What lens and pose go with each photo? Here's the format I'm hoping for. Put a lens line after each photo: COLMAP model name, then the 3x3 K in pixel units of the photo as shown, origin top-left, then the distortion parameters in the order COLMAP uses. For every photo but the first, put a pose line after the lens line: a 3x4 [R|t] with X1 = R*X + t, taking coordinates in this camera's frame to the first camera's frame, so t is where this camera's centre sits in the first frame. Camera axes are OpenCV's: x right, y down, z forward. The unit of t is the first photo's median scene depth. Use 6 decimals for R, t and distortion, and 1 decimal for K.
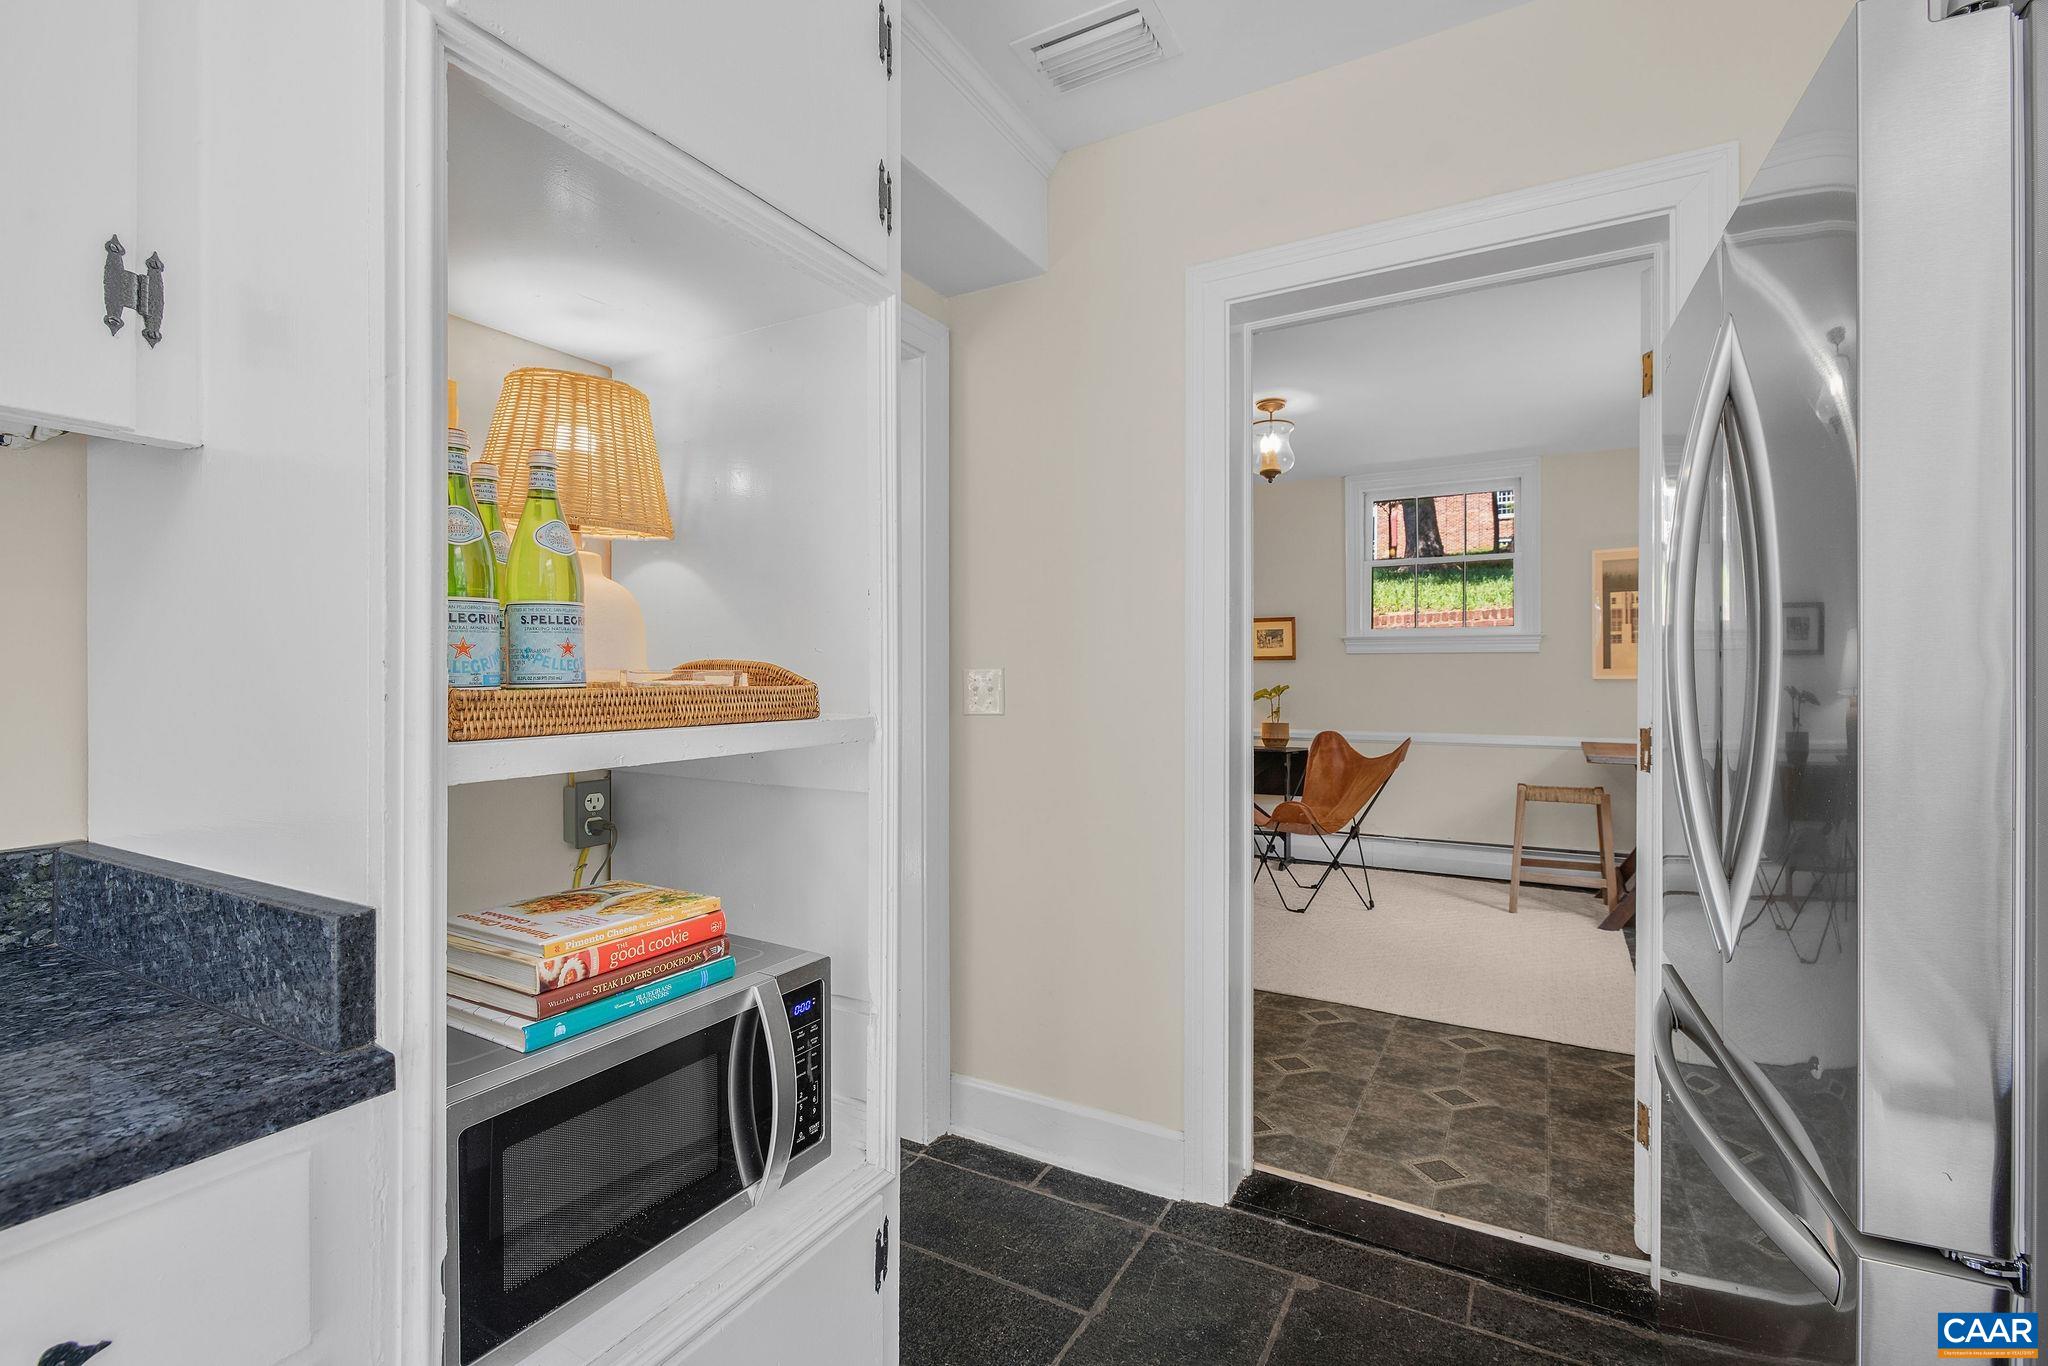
lens RADIAL K [[914.9, 0, 1024.0], [0, 914.9, 683.0], [0, 0, 1]] dist [-0.001311, -0.000844]
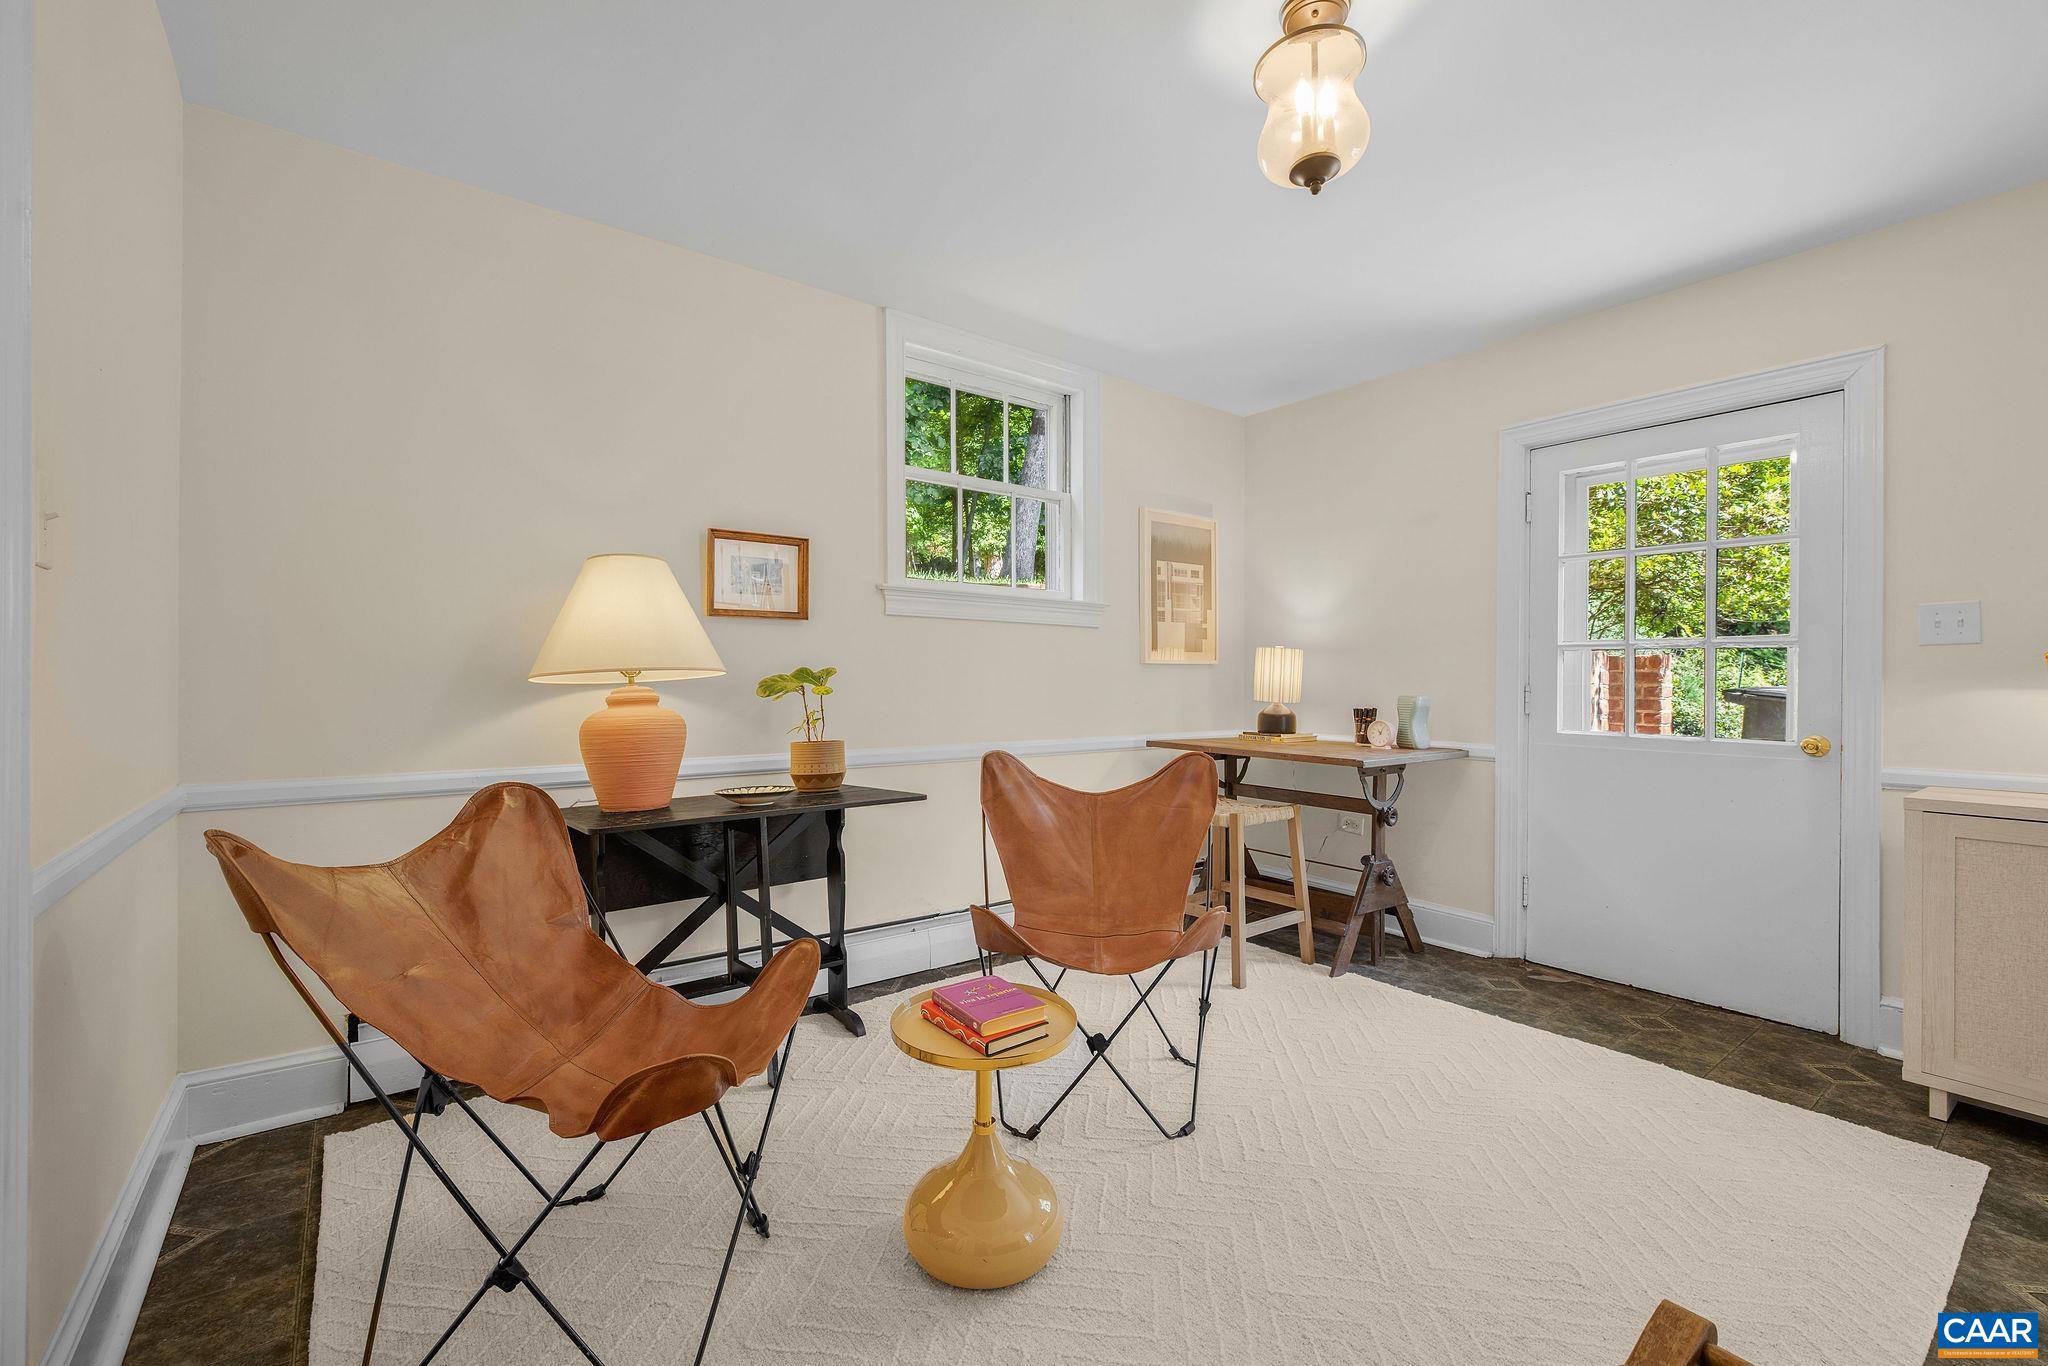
lens RADIAL K [[859.3, 0, 1017.7], [0, 859.3, 679.9], [0, 0, 1]] dist [0.001792, 0.000022]
pose [[0.398515, 0.000988, 0.917161, -0.267680], [-0.005748, 0.999982, 0.001420, 0.020645], [-0.917144, -0.005838, 0.398513, 1.665442]]
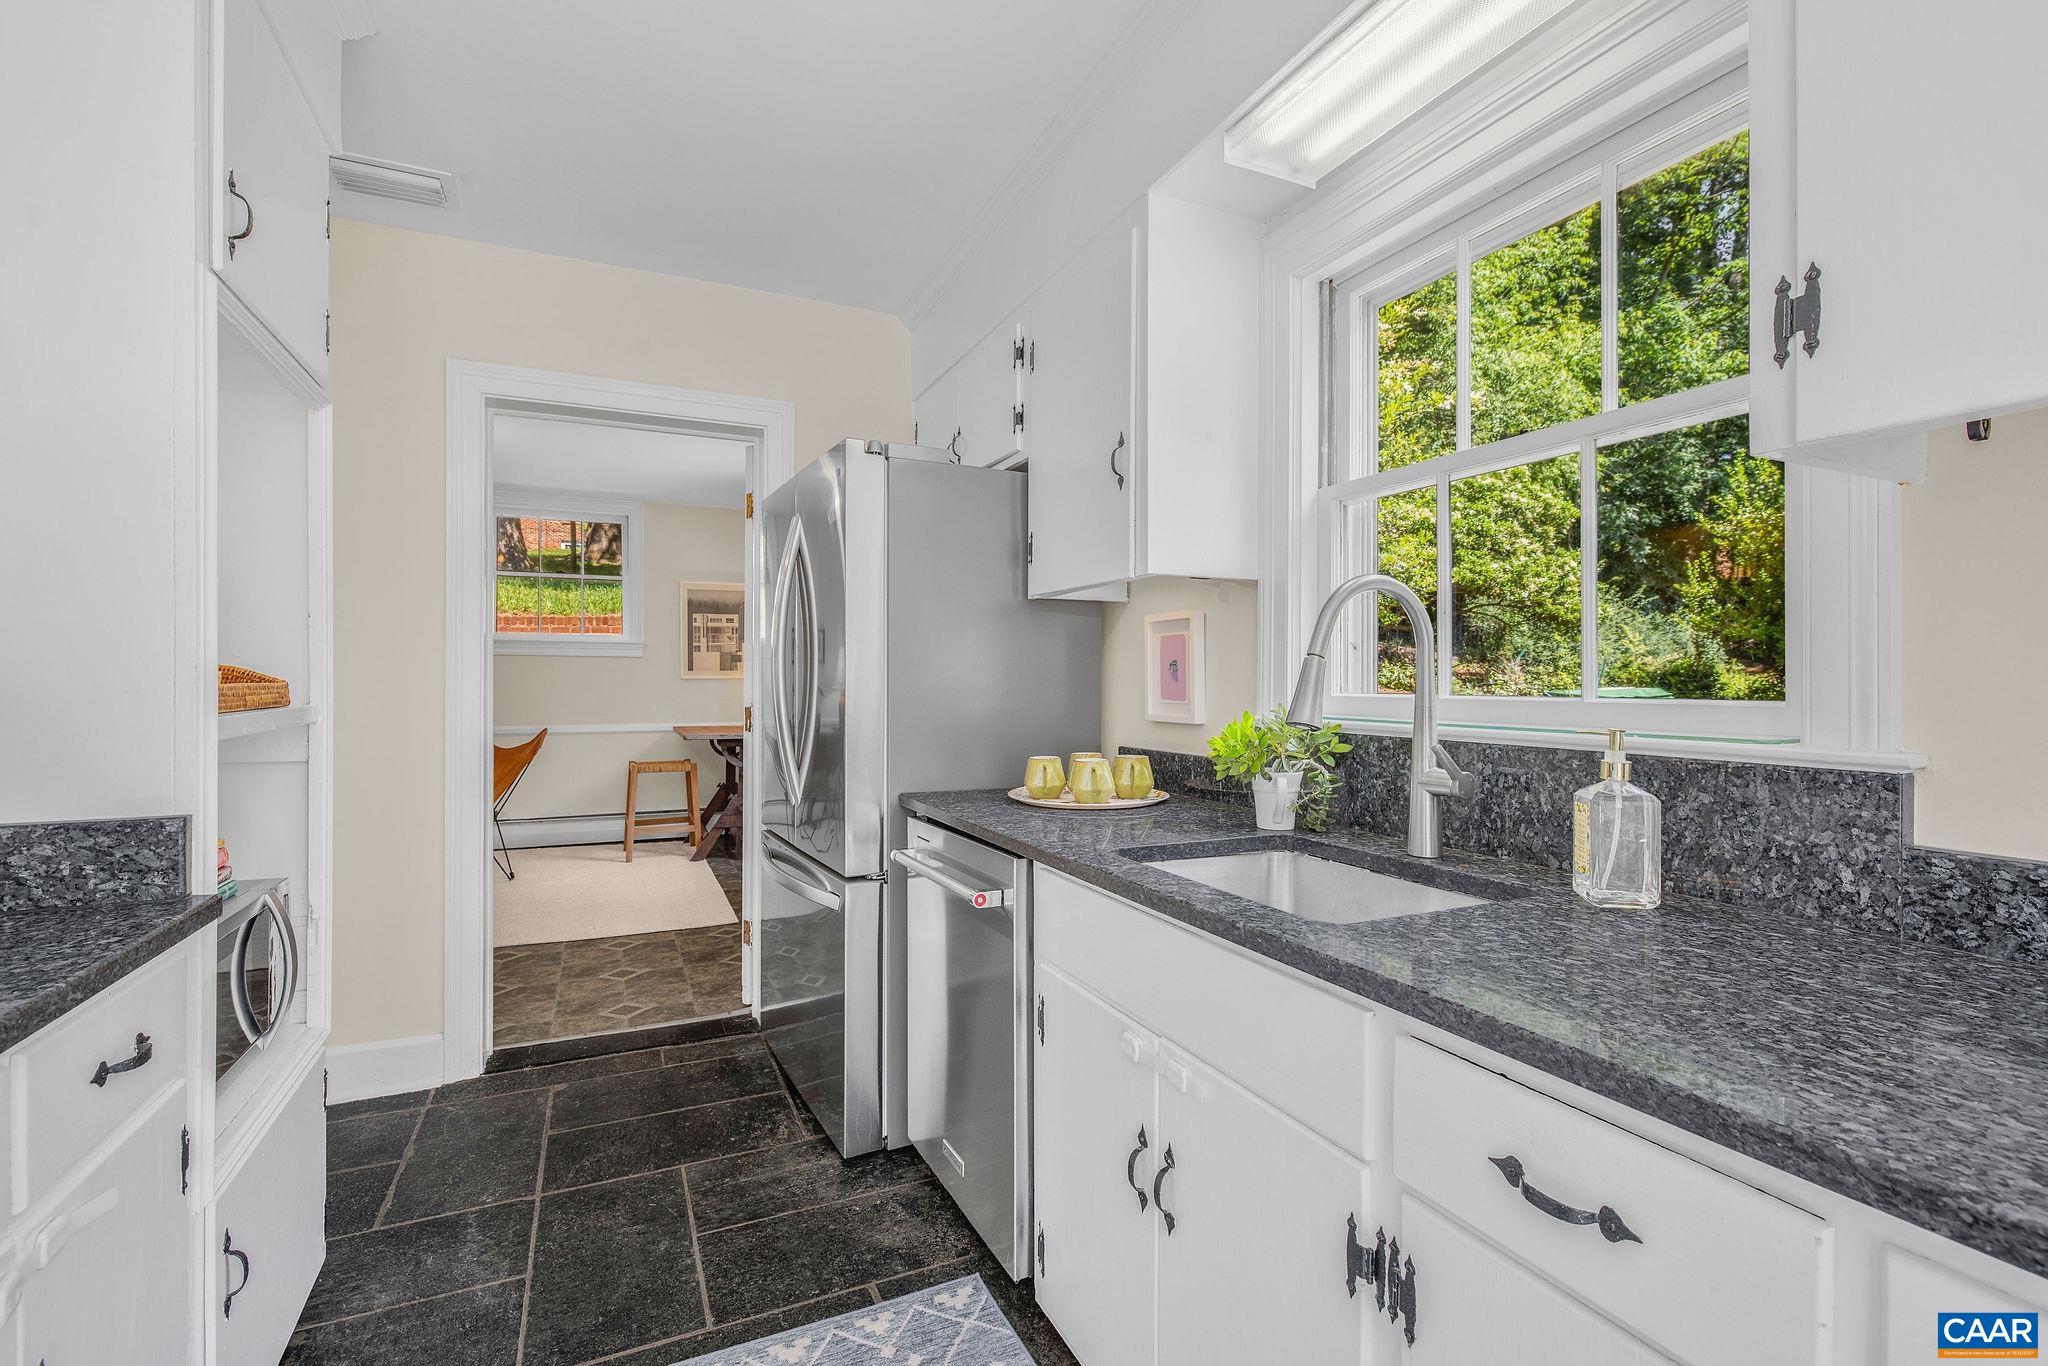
lens RADIAL K [[914.9, 0, 1024.0], [0, 914.9, 683.0], [0, 0, 1]] dist [-0.001311, -0.000844]
pose [[0.581389, 0.000724, 0.813625, -0.333976], [-0.003372, 0.999993, 0.001520, -0.003336], [-0.813619, -0.003627, 0.581388, -0.343973]]
